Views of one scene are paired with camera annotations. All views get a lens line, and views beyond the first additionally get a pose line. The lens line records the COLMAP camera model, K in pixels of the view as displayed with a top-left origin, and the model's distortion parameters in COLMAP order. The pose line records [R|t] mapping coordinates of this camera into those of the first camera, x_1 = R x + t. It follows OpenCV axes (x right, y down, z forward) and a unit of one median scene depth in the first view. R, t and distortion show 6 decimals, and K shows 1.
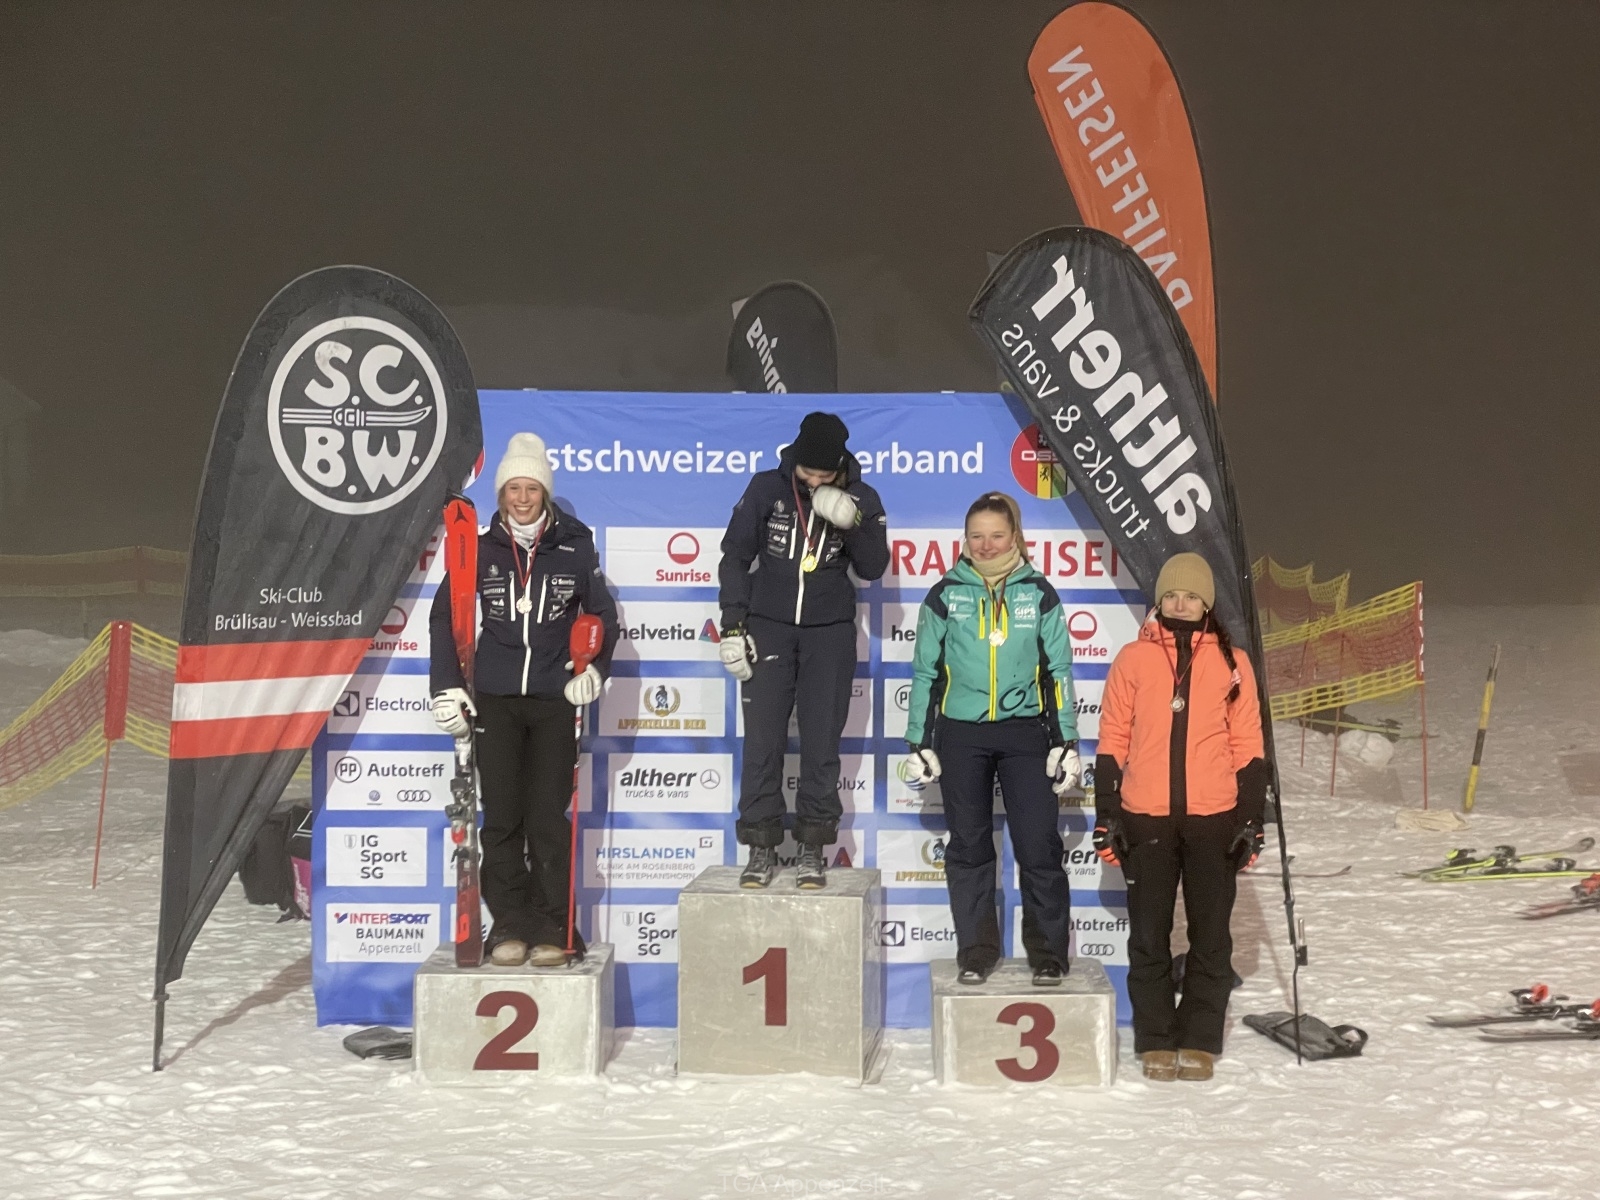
lens RADIAL K [[2357.2, 0, 832.0], [0, 2357.2, 584.9], [0, 0, 1]] dist [0.105212, 0.000000]
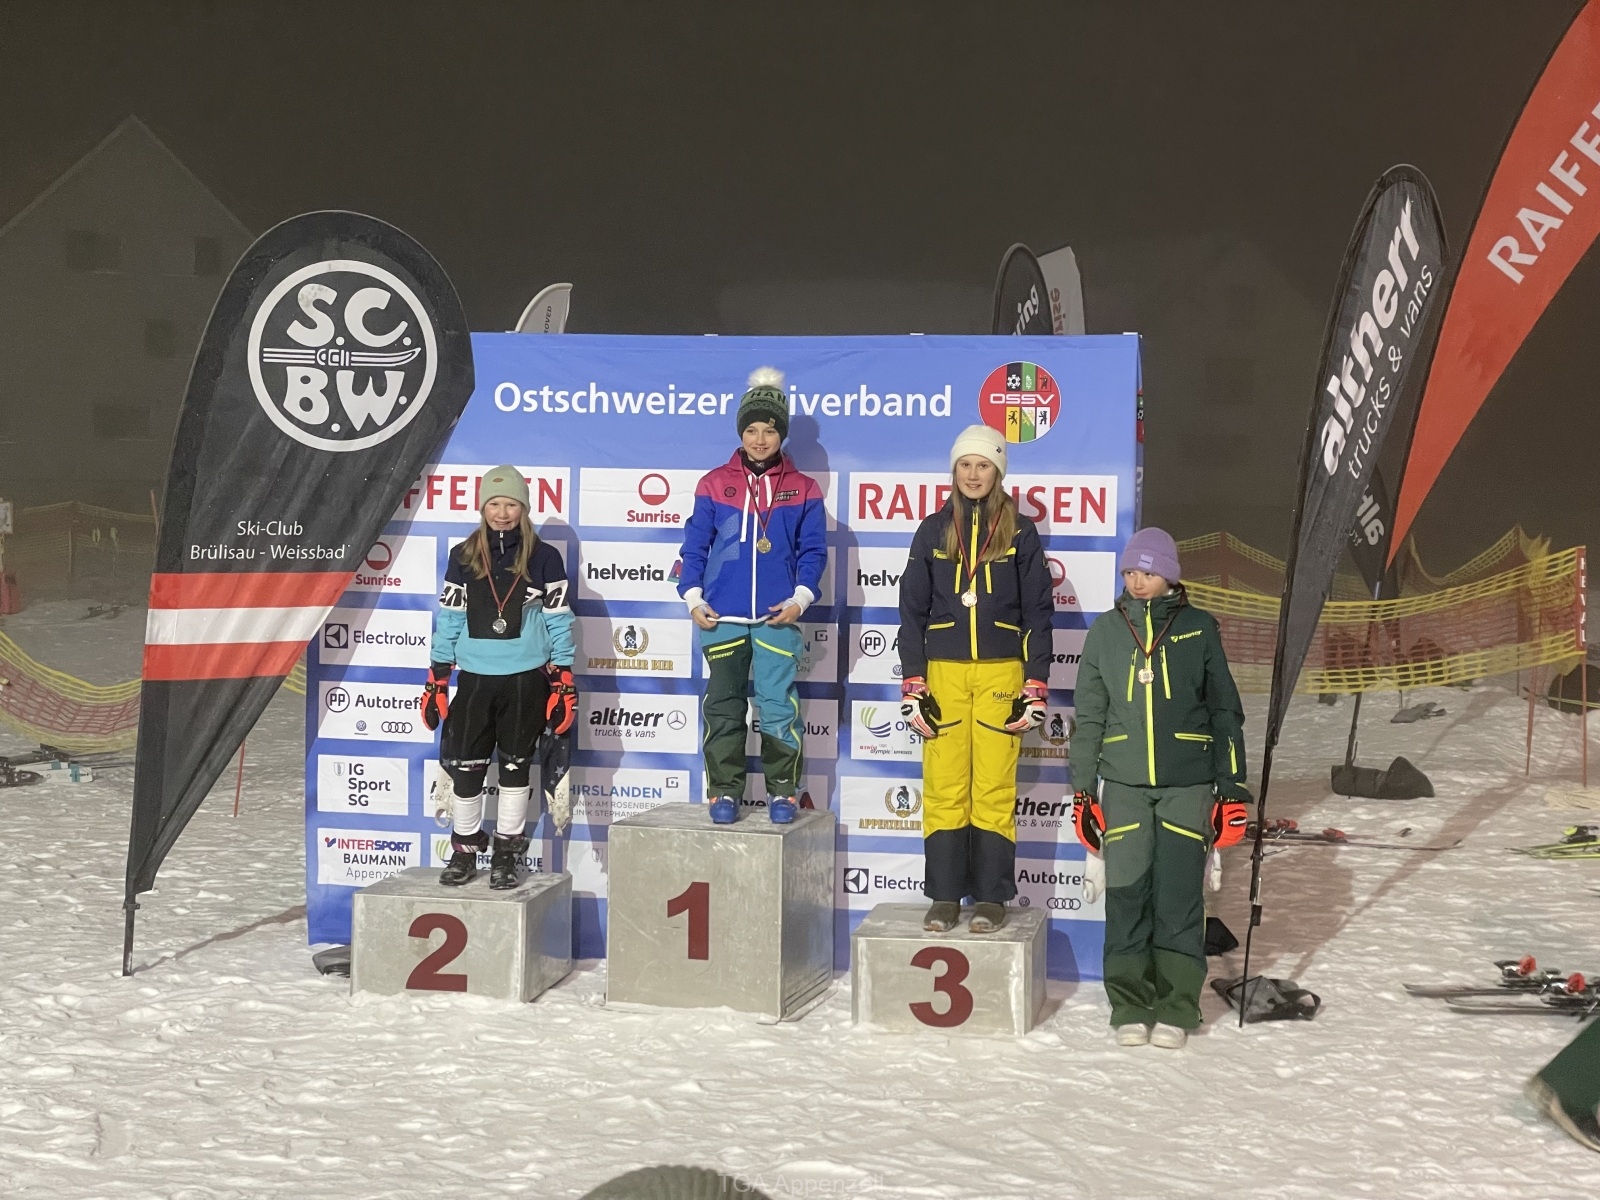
lens RADIAL K [[2357.2, 0, 824.4], [0, 2357.2, 605.0], [0, 0, 1]] dist [0.105212, 0.000000]
pose [[0.984679, 0.018964, -0.173344, 0.184704], [-0.015899, 0.999692, 0.019057, 0.013588], [0.173652, -0.016009, 0.984677, 0.017573]]
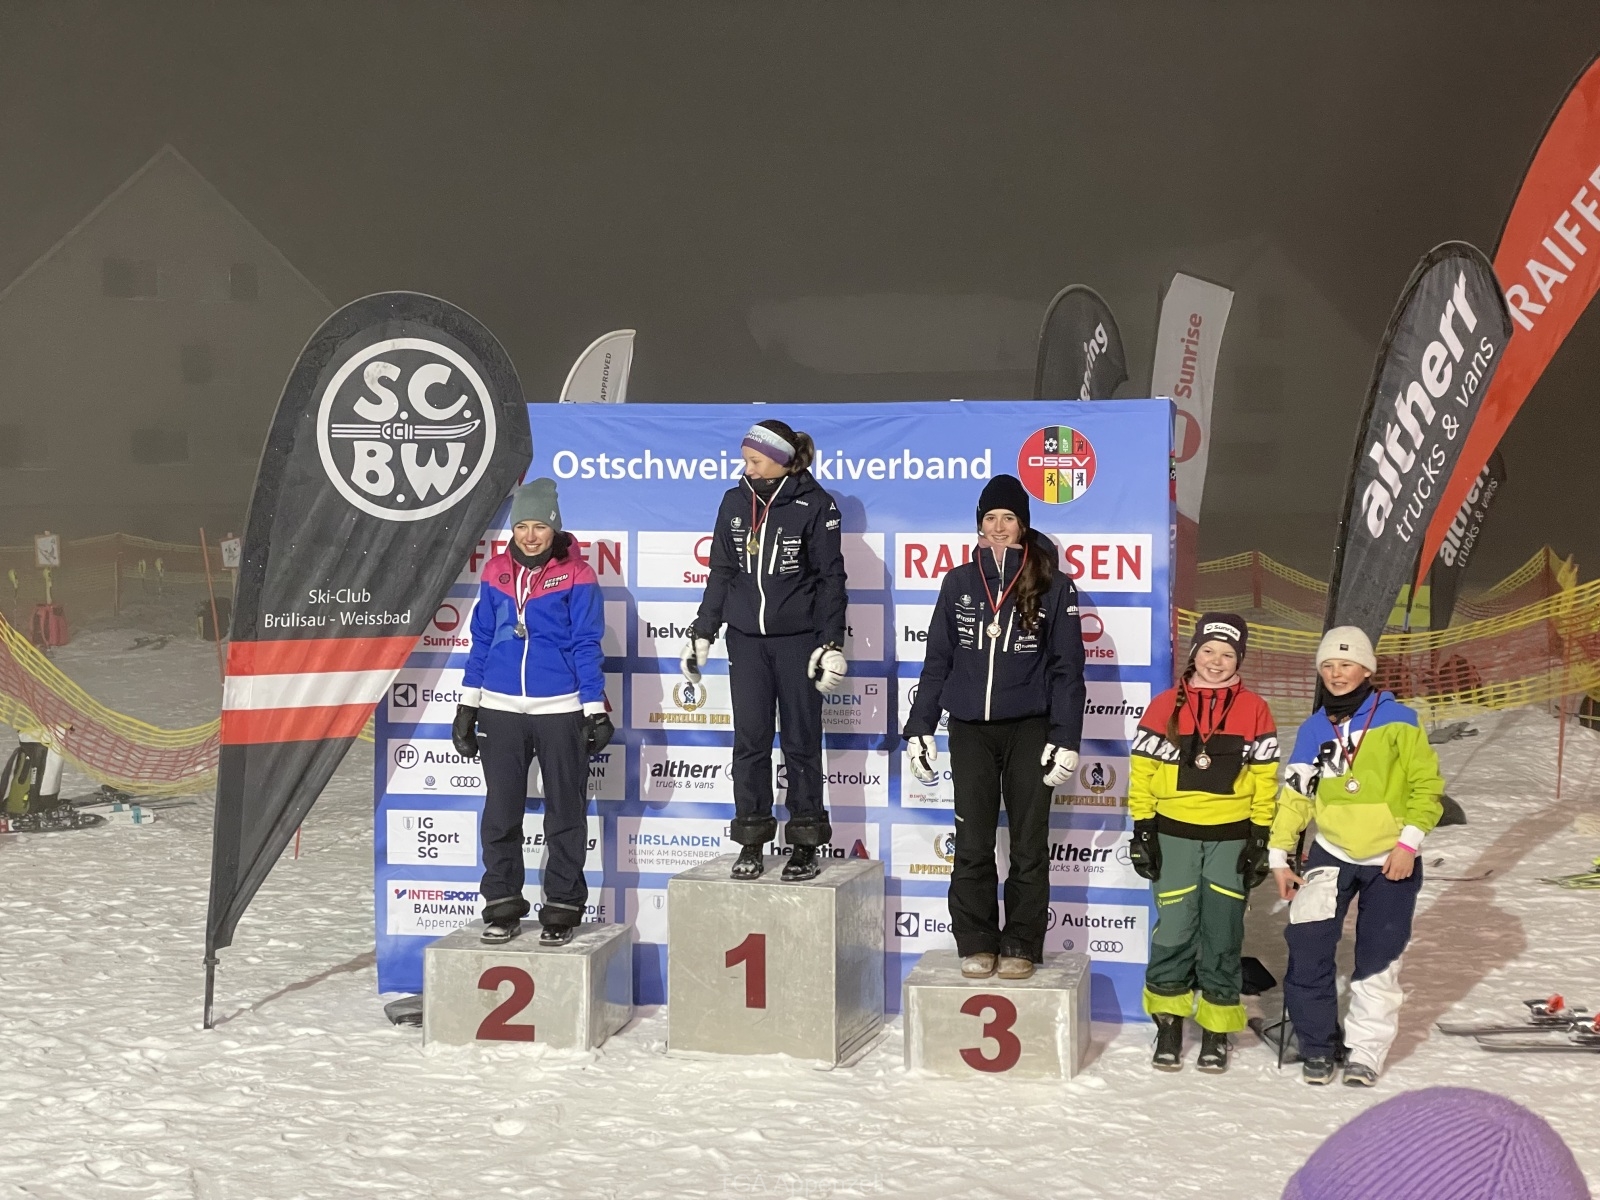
lens RADIAL K [[2357.2, 0, 843.7], [0, 2357.2, 563.4], [0, 0, 1]] dist [0.105212, 0.000000]
pose [[0.983707, 0.002733, -0.179760, 0.186064], [-0.002935, 0.999995, -0.000856, -0.009508], [0.179757, 0.001370, 0.983710, -0.024365]]
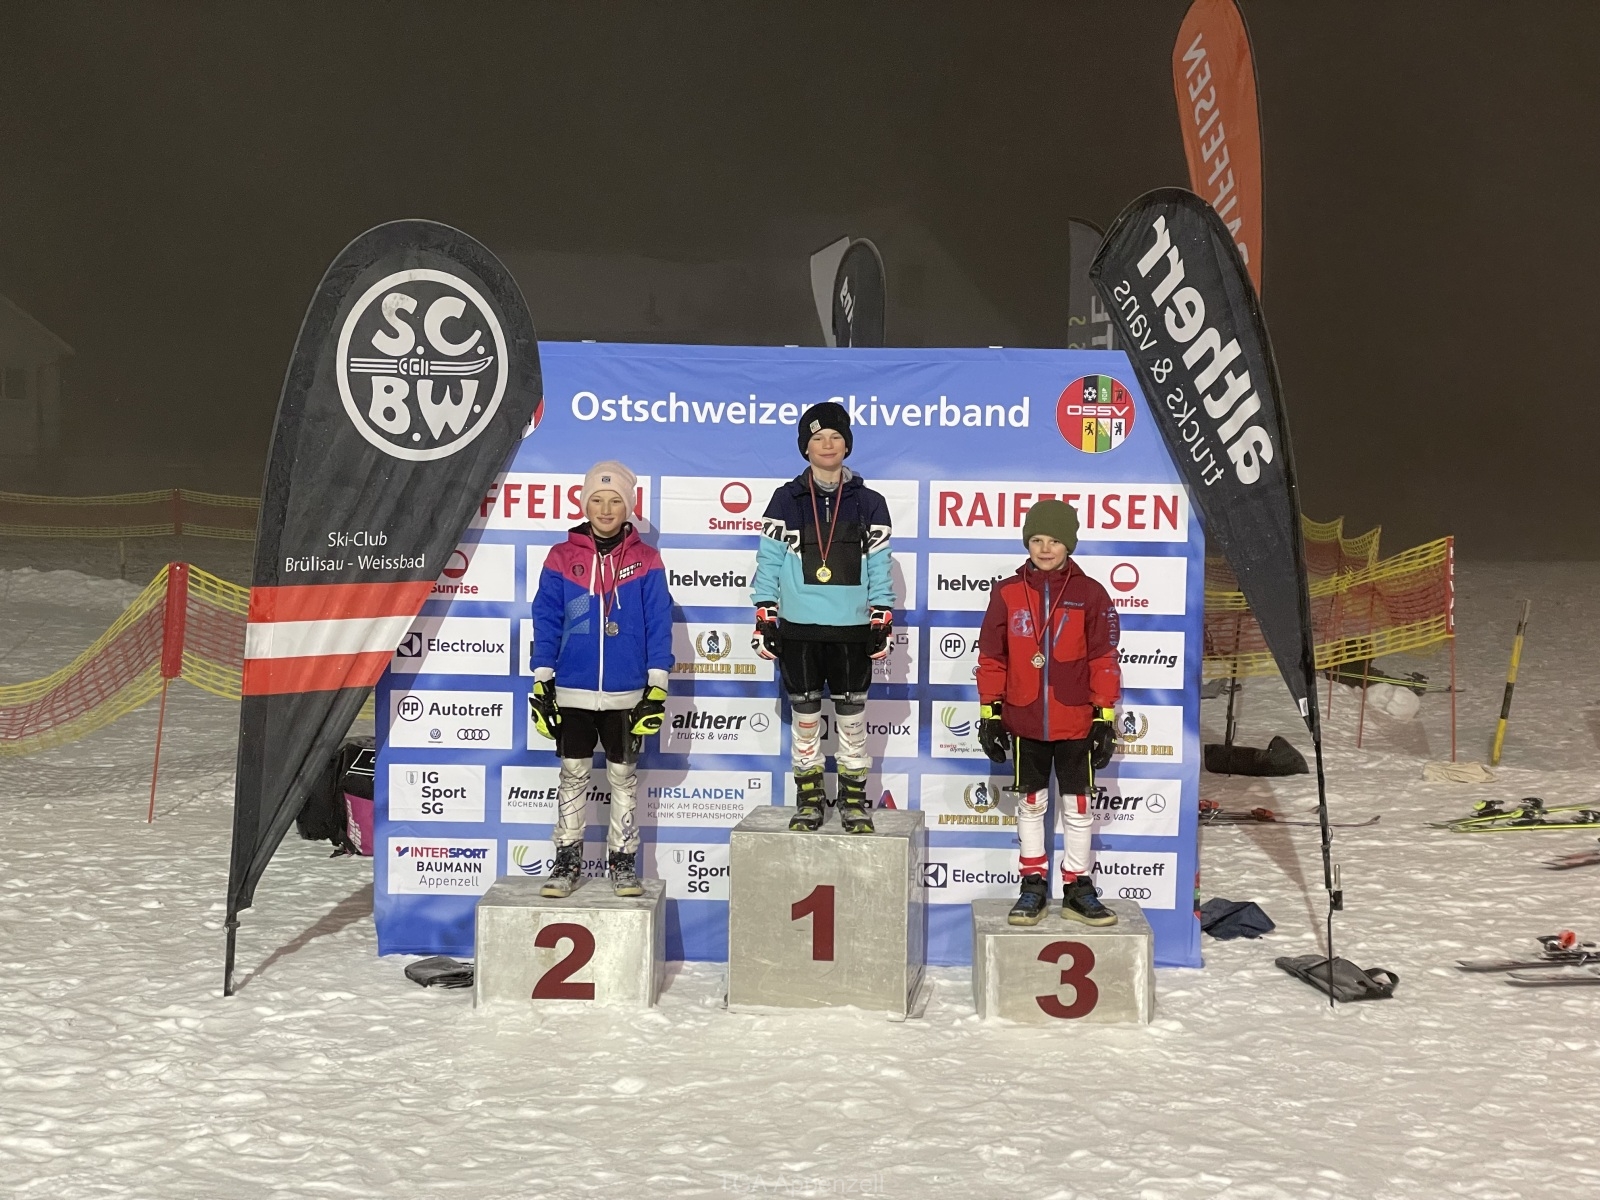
lens RADIAL K [[2357.2, 0, 822.2], [0, 2357.2, 564.5], [0, 0, 1]] dist [0.105212, 0.000000]
pose [[0.999858, 0.010856, -0.012894, -0.011886], [-0.010687, 0.999857, 0.013099, -0.000153], [0.013035, -0.012959, 0.999831, -0.027476]]
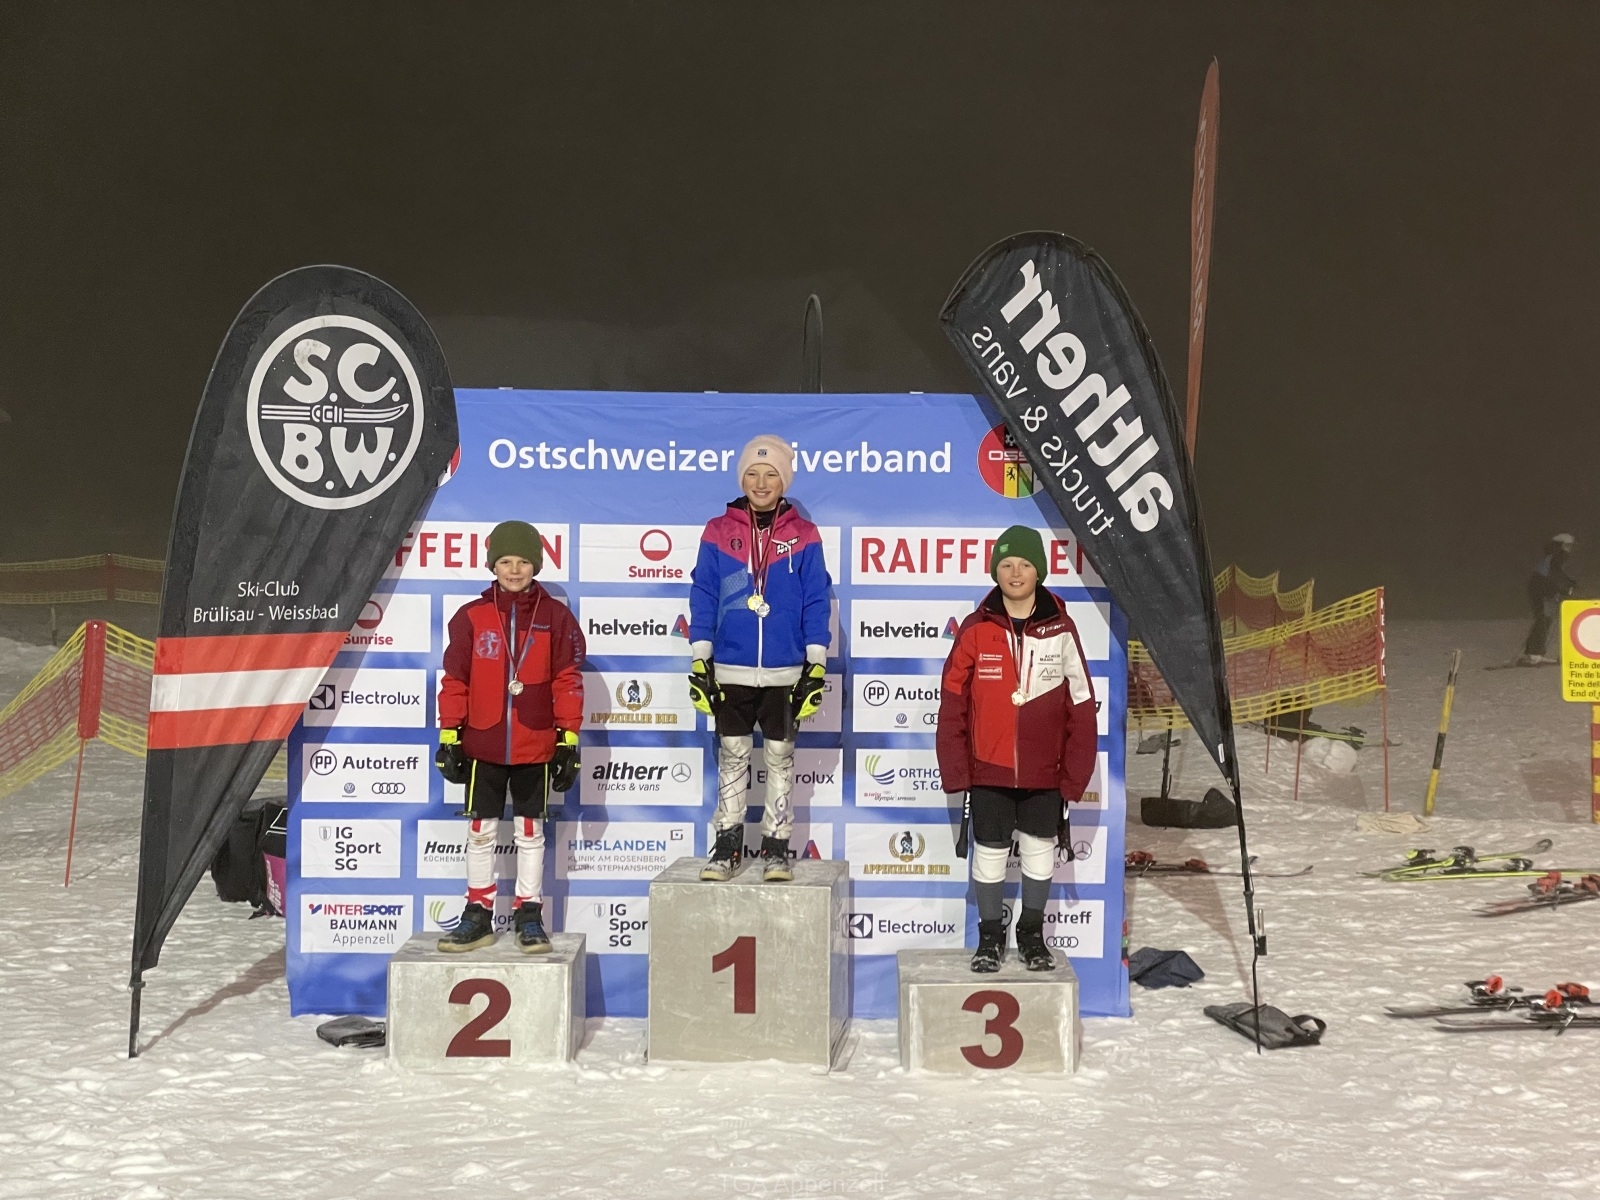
lens RADIAL K [[2357.2, 0, 833.2], [0, 2357.2, 568.6], [0, 0, 1]] dist [0.105212, 0.000000]
pose [[0.999907, 0.003982, 0.013014, 0.000183], [-0.003809, 0.999904, -0.013299, 0.007941], [-0.013066, 0.013249, 0.999827, -0.017342]]
